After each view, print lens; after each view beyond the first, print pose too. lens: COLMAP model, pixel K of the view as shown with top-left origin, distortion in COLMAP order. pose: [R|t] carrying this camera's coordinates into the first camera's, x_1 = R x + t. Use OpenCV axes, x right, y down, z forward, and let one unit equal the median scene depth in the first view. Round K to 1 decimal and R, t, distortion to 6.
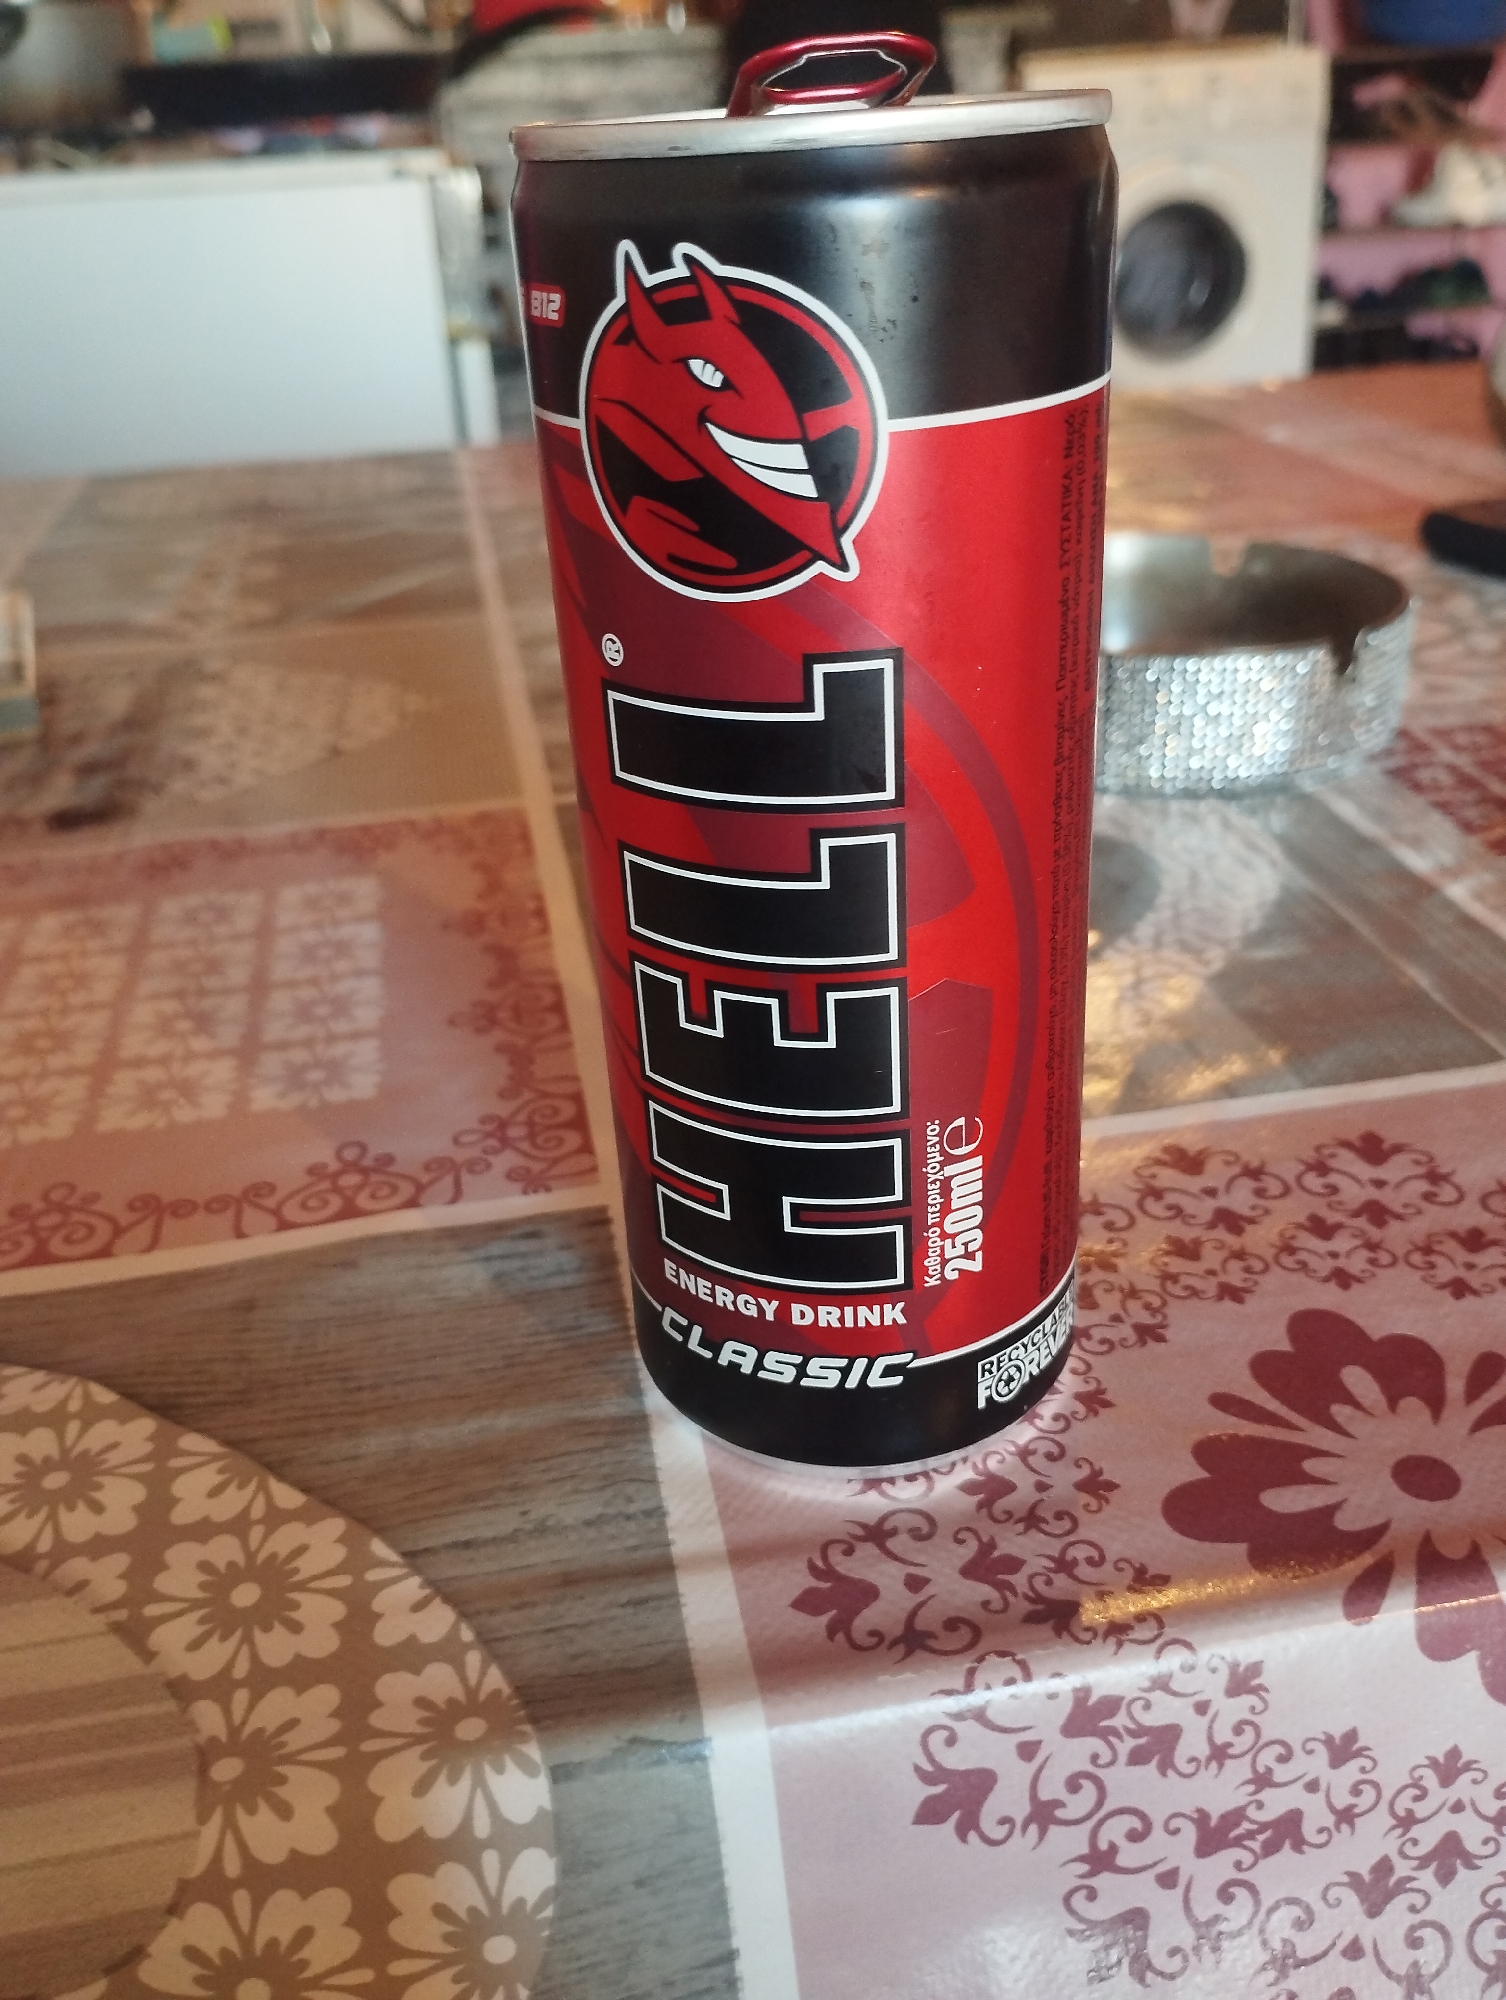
lens RADIAL K [[1747.0, 0, 750.2], [0, 1747.0, 996.1], [0, 0, 1]] dist [0.038330, -0.149142]
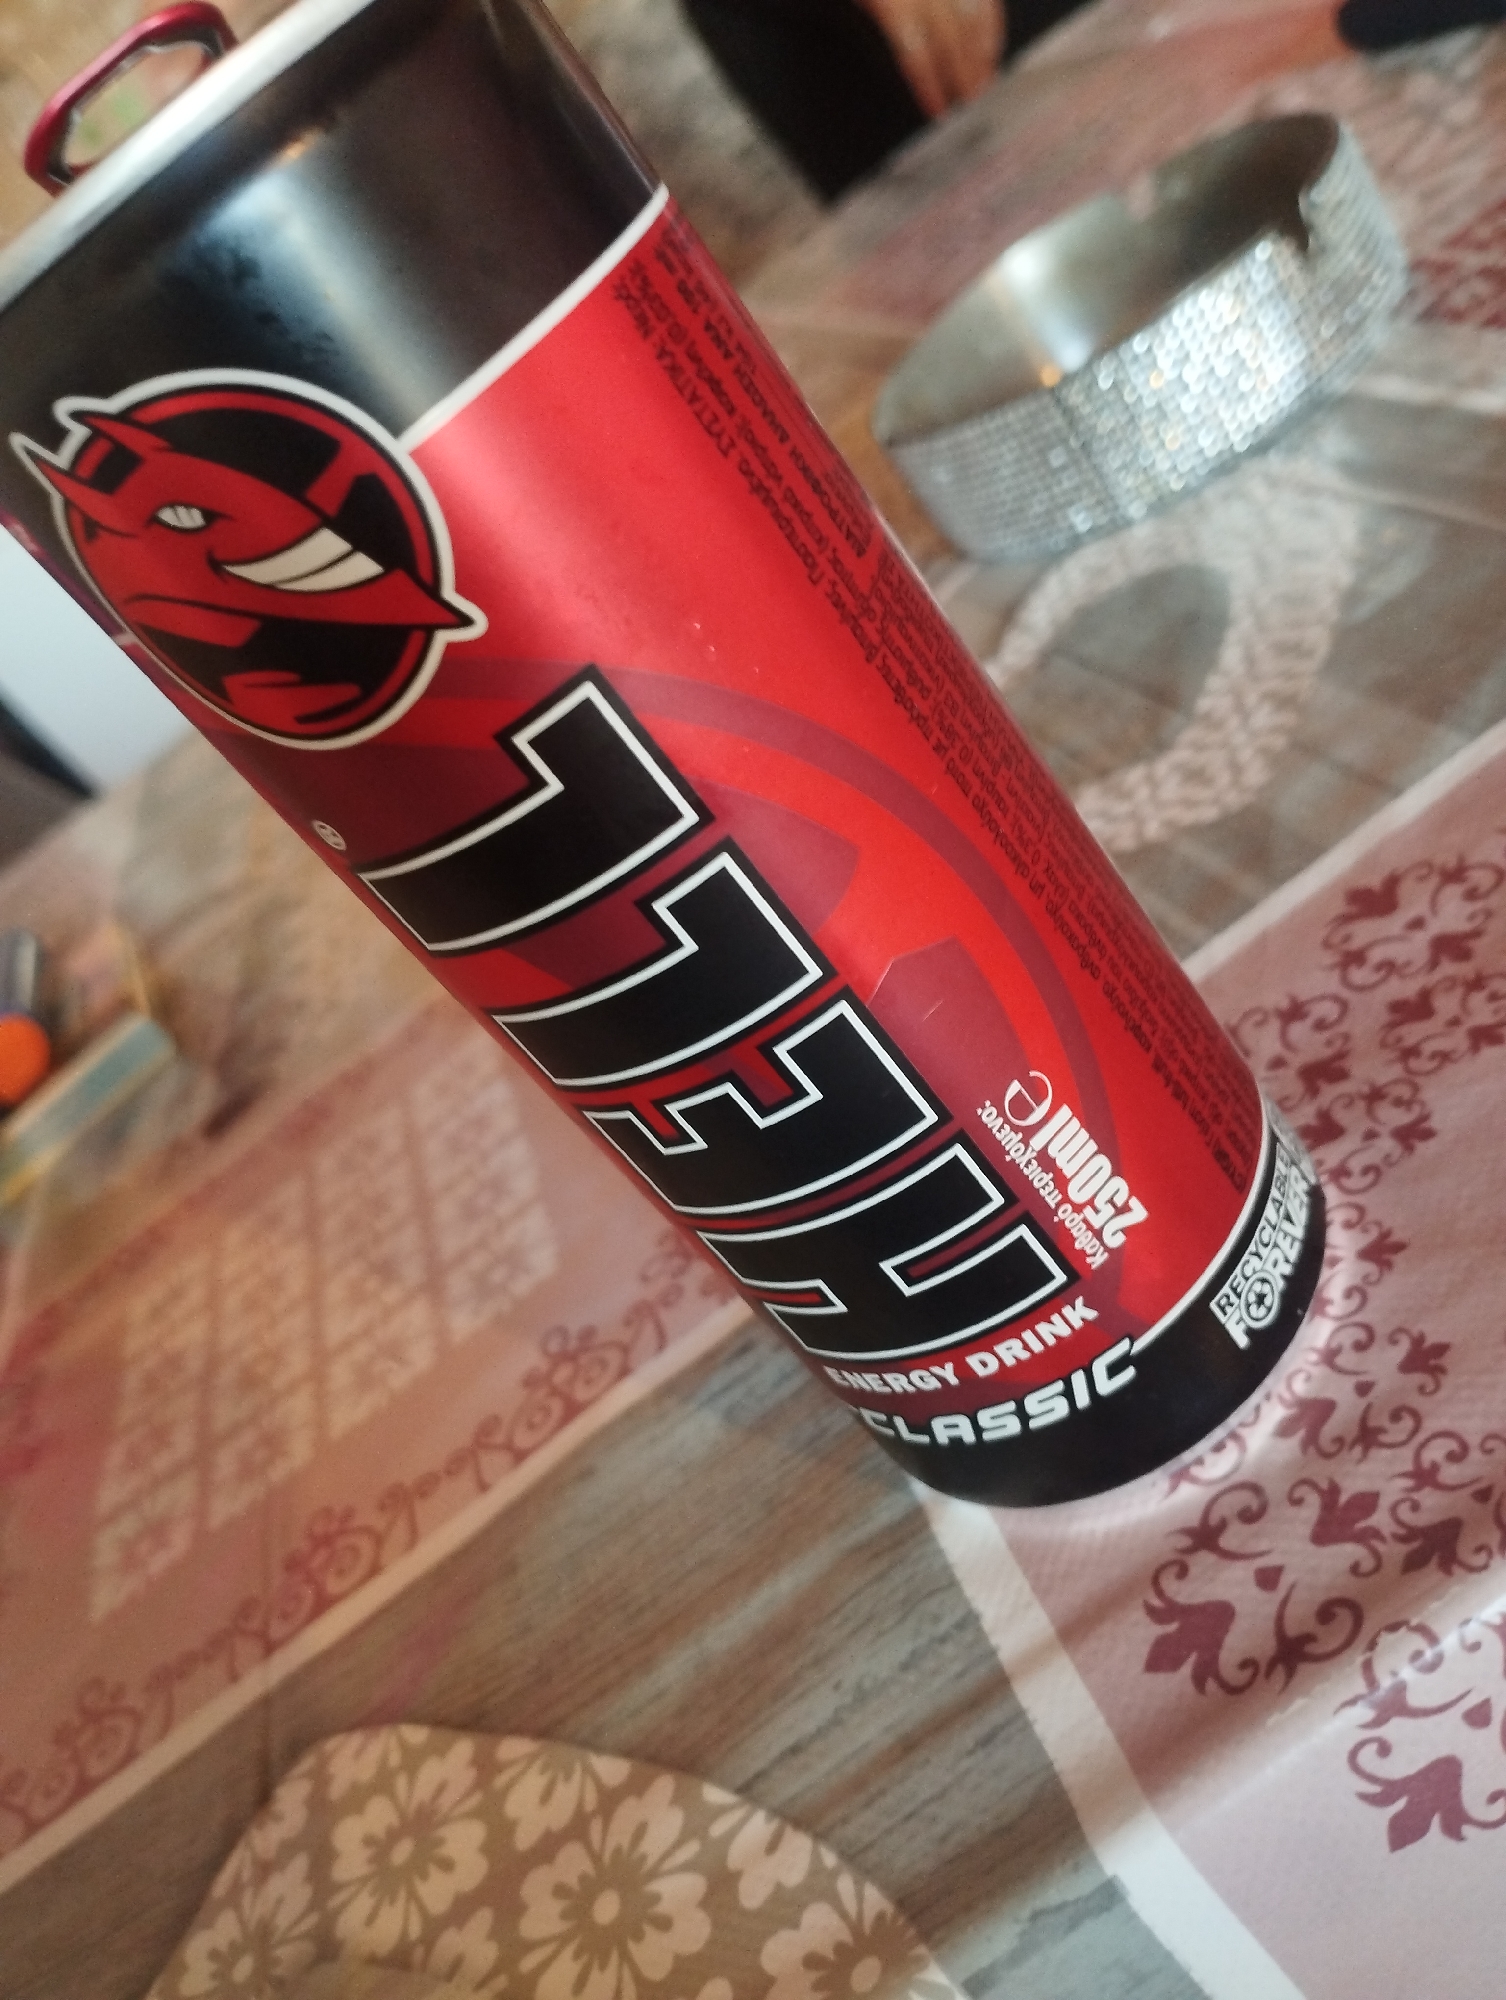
lens RADIAL K [[1747.0, 0, 750.2], [0, 1747.0, 996.1], [0, 0, 1]] dist [0.038330, -0.149142]
pose [[0.845623, -0.497987, -0.192173, 0.178994], [0.508370, 0.861121, 0.005524, -0.029427], [0.162733, -0.102366, 0.981346, 0.174428]]
